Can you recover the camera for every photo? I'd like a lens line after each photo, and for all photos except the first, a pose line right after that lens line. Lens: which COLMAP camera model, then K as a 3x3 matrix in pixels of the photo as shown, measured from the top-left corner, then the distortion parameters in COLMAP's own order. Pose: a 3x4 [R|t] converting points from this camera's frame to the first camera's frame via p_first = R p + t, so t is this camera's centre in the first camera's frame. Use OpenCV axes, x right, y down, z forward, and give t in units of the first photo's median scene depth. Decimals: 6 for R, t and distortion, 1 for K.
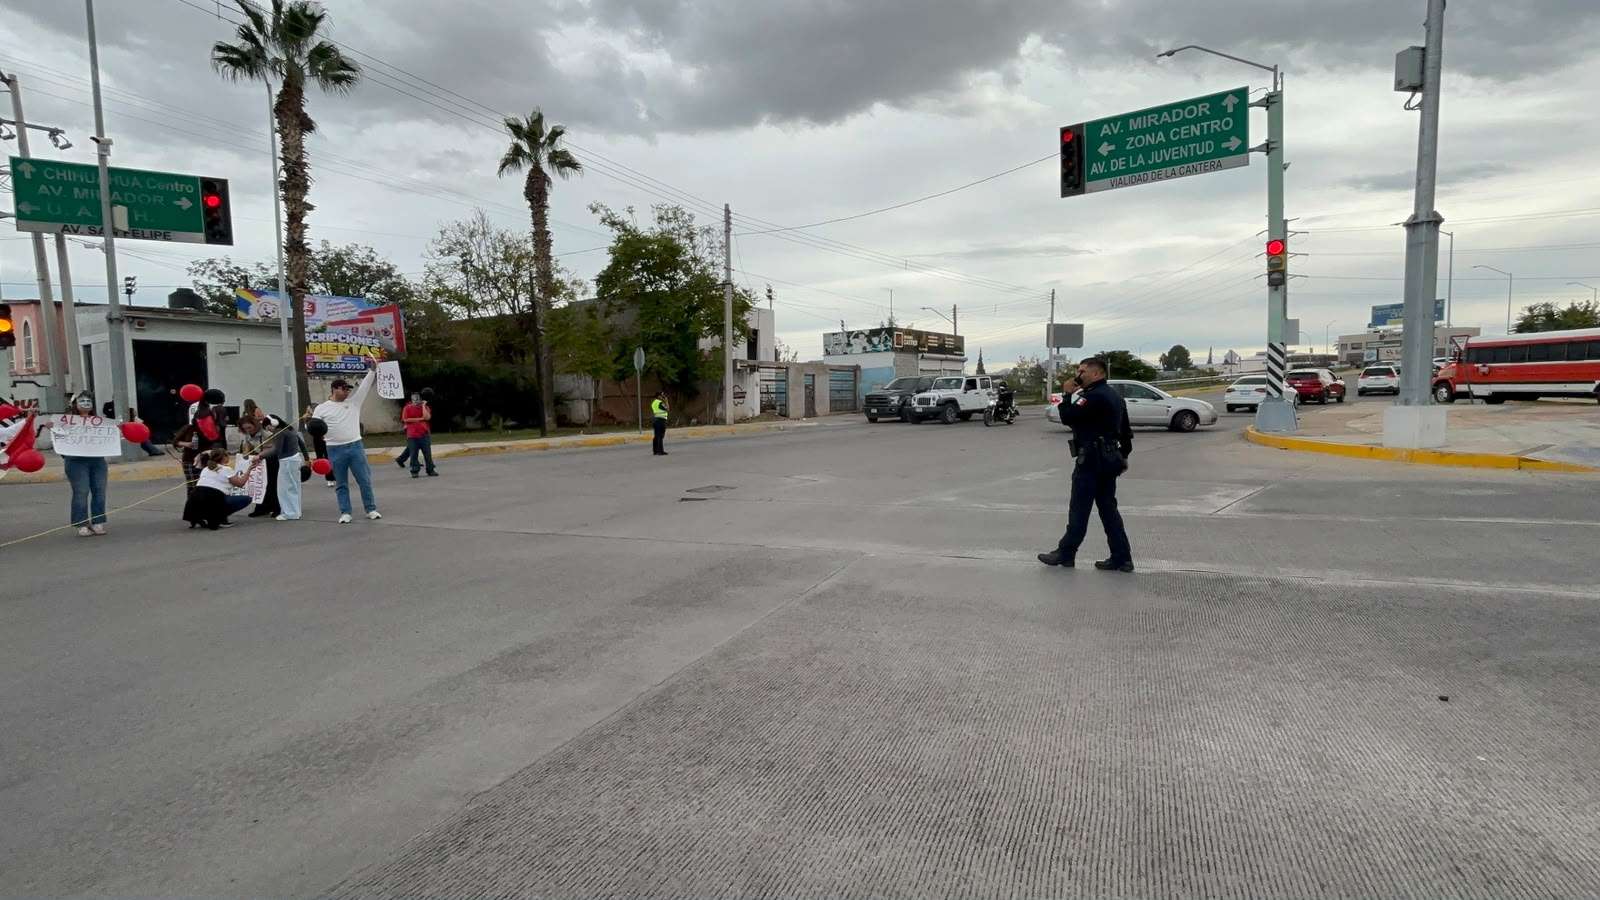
lens RADIAL K [[746.7, 0, 799.1], [0, 746.7, 449.1], [0, 0, 1]] dist [-0.001823, 0.001776]
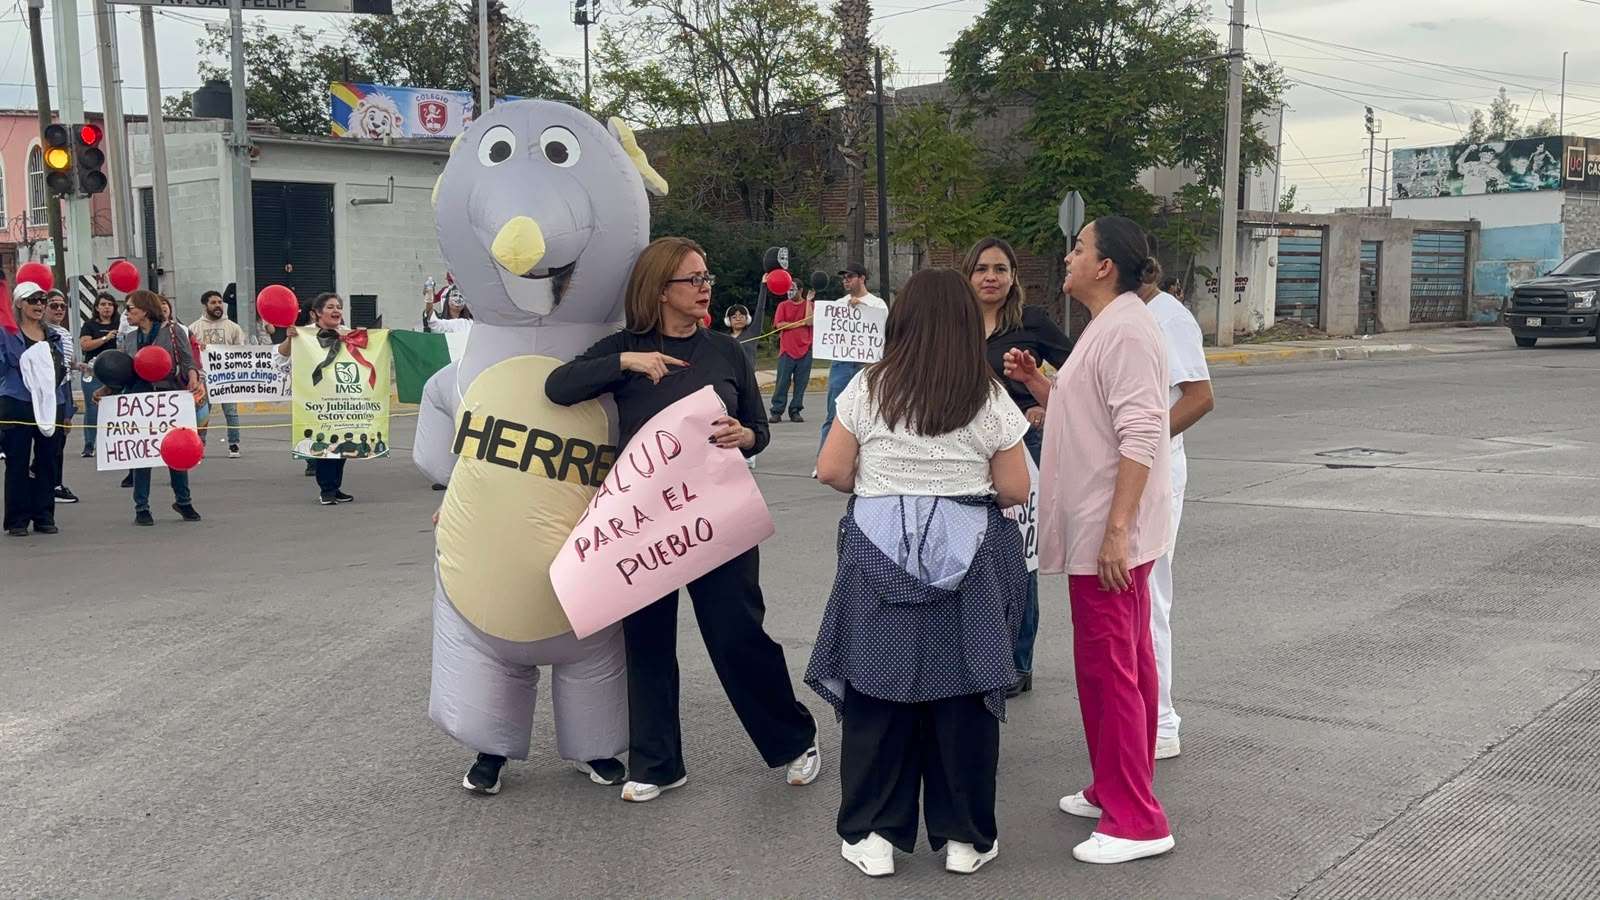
lens RADIAL K [[1708.8, 0, 797.9], [0, 1708.8, 451.9], [0, 0, 1]] dist [0.150988, -0.424820]
pose [[0.972082, 0.034081, -0.232151, -0.120680], [-0.027854, 0.999160, 0.030052, 0.012891], [0.232980, -0.022747, 0.972215, -0.200751]]
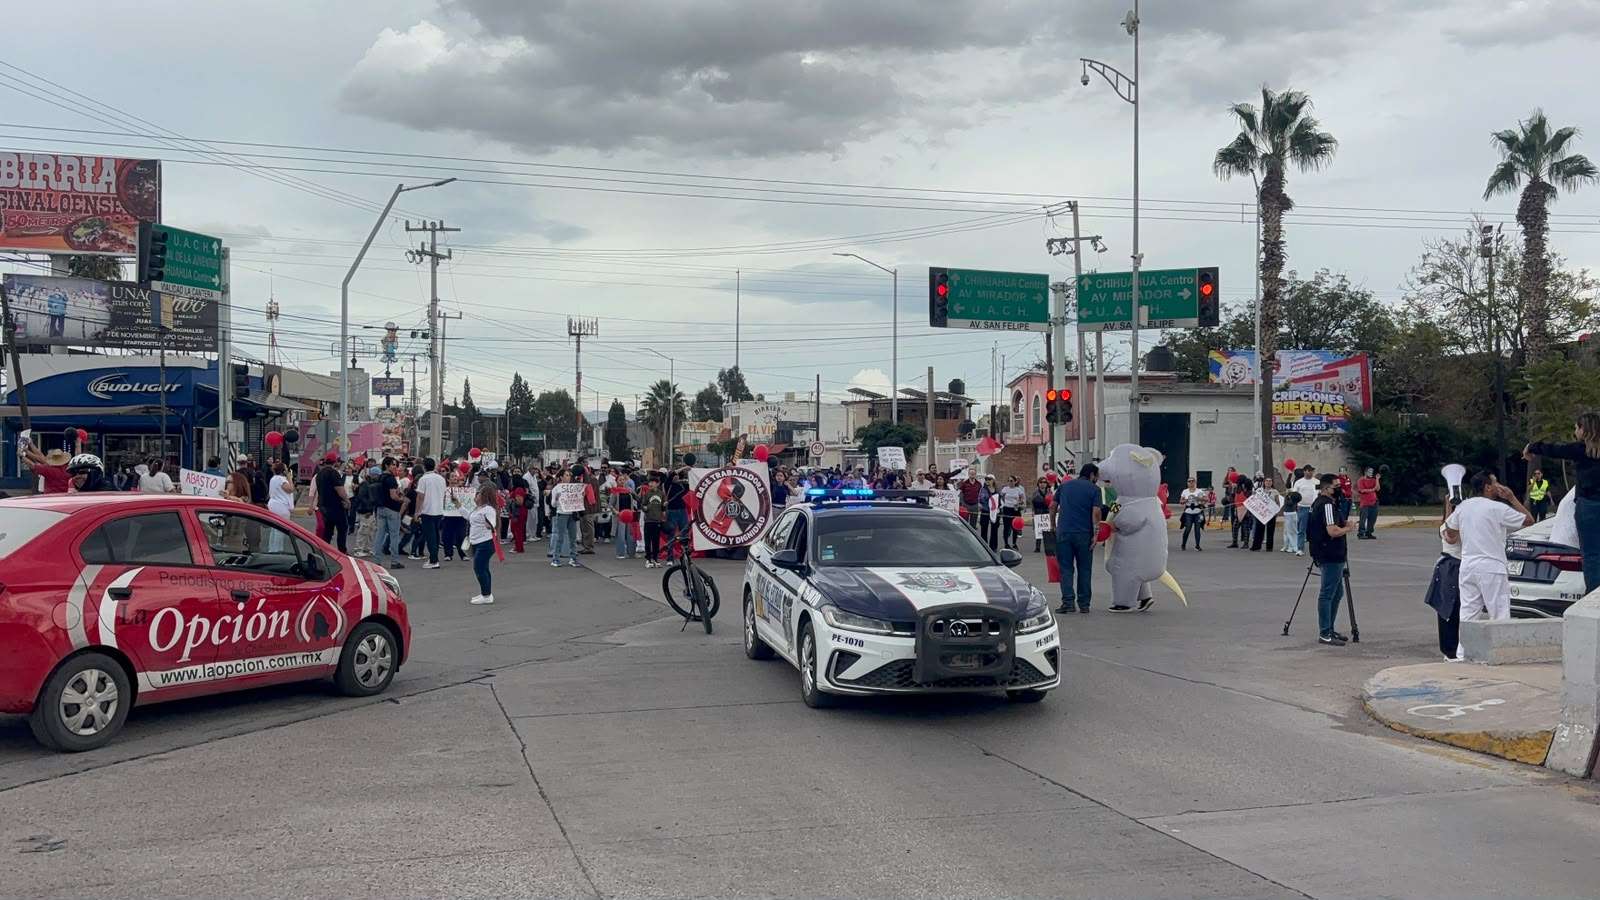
lens RADIAL K [[1526.3, 0, 825.6], [0, 1526.3, 452.7], [0, 0, 1]] dist [0.184062, -0.381122]
pose [[0.662966, 0.016177, -0.748475, 0.502310], [-0.063196, 0.997407, -0.034419, 0.025619], [0.745978, 0.070119, 0.662269, -0.825352]]
